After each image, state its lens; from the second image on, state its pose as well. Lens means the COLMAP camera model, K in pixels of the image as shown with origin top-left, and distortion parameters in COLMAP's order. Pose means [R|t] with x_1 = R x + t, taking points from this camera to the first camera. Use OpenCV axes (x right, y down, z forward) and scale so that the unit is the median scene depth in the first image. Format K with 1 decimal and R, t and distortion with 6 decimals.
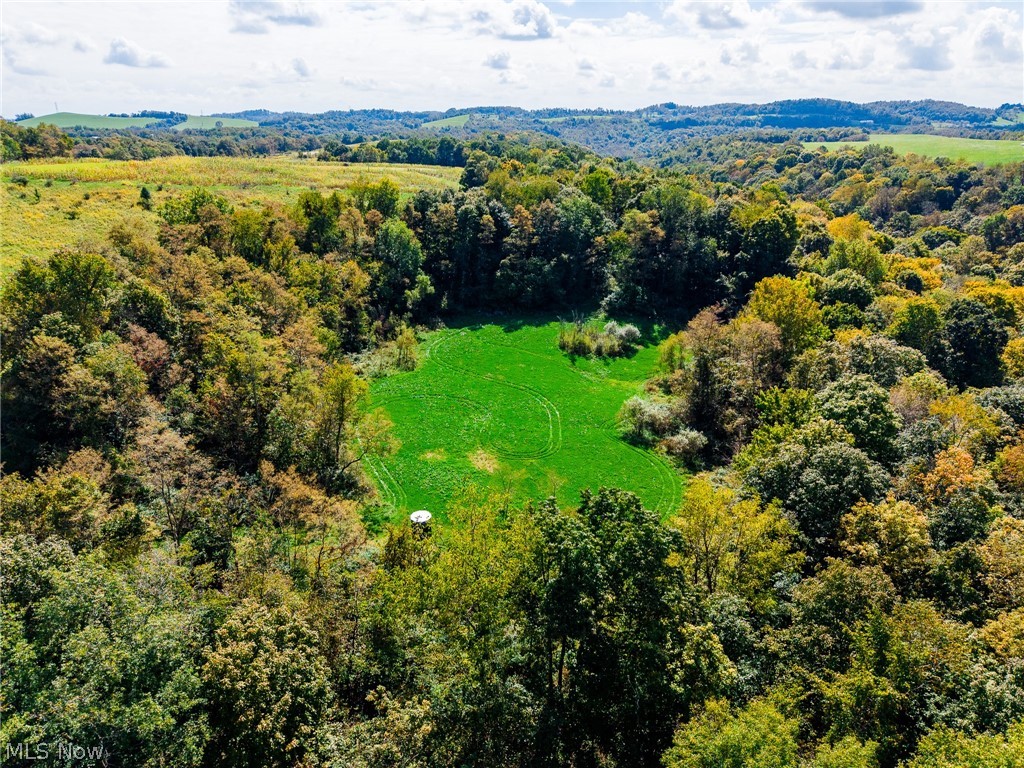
lens RADIAL K [[690.3, 0, 512.0], [0, 690.3, 384.0], [0, 0, 1]] dist [0.020240, -0.016842]
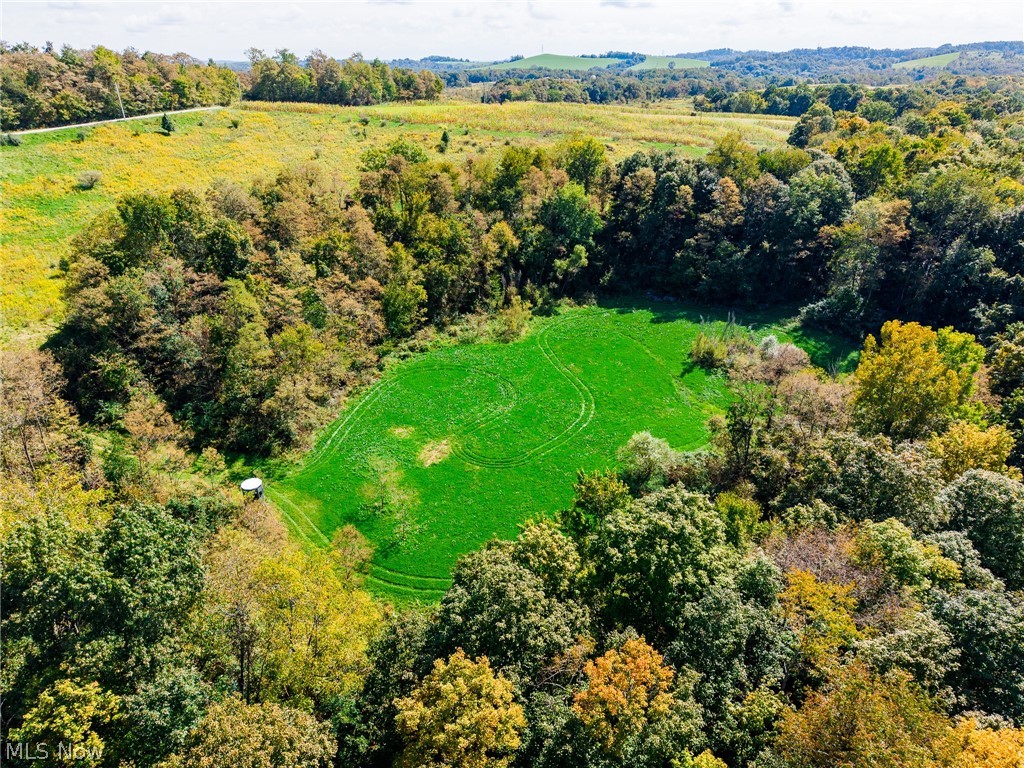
lens RADIAL K [[690.3, 0, 512.0], [0, 690.3, 384.0], [0, 0, 1]] dist [0.020240, -0.016842]
pose [[0.814185, 0.244999, -0.526382, 0.293207], [-0.204869, 0.969522, 0.134371, -0.071485], [0.543260, -0.001564, 0.839563, 0.142288]]
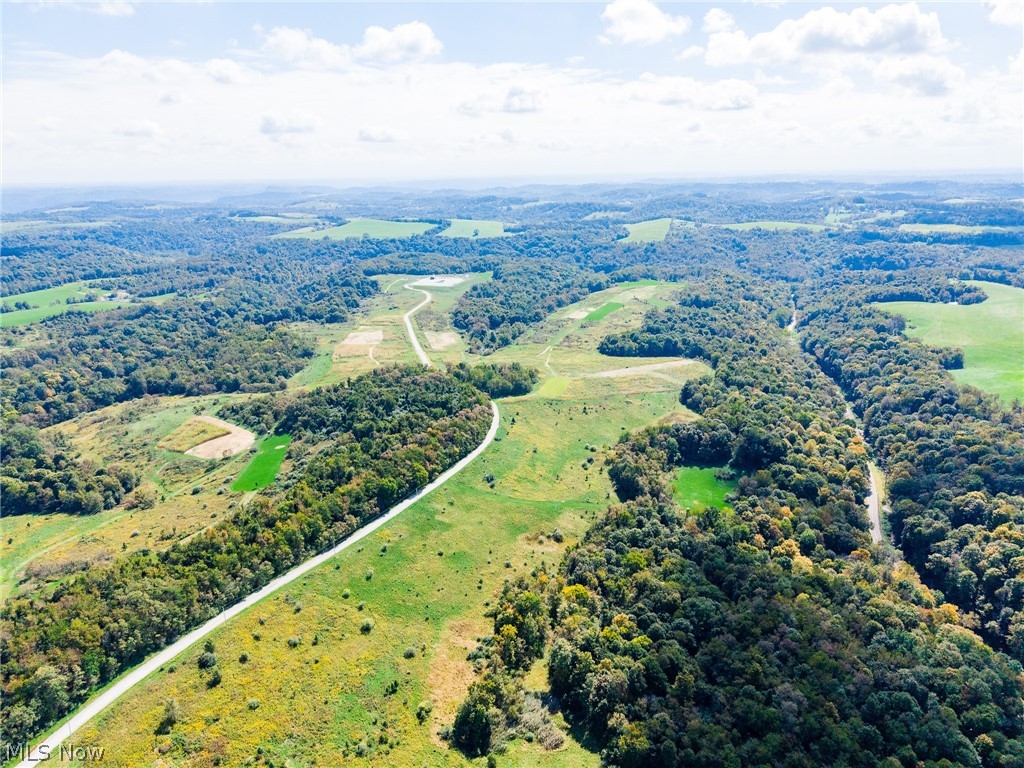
lens RADIAL K [[690.3, 0, 512.0], [0, 690.3, 384.0], [0, 0, 1]] dist [0.020240, -0.016842]
pose [[0.965712, 0.069978, -0.250009, -0.078954], [-0.084707, 0.995218, -0.048634, -0.242477], [0.245410, 0.068144, 0.967021, -2.652834]]
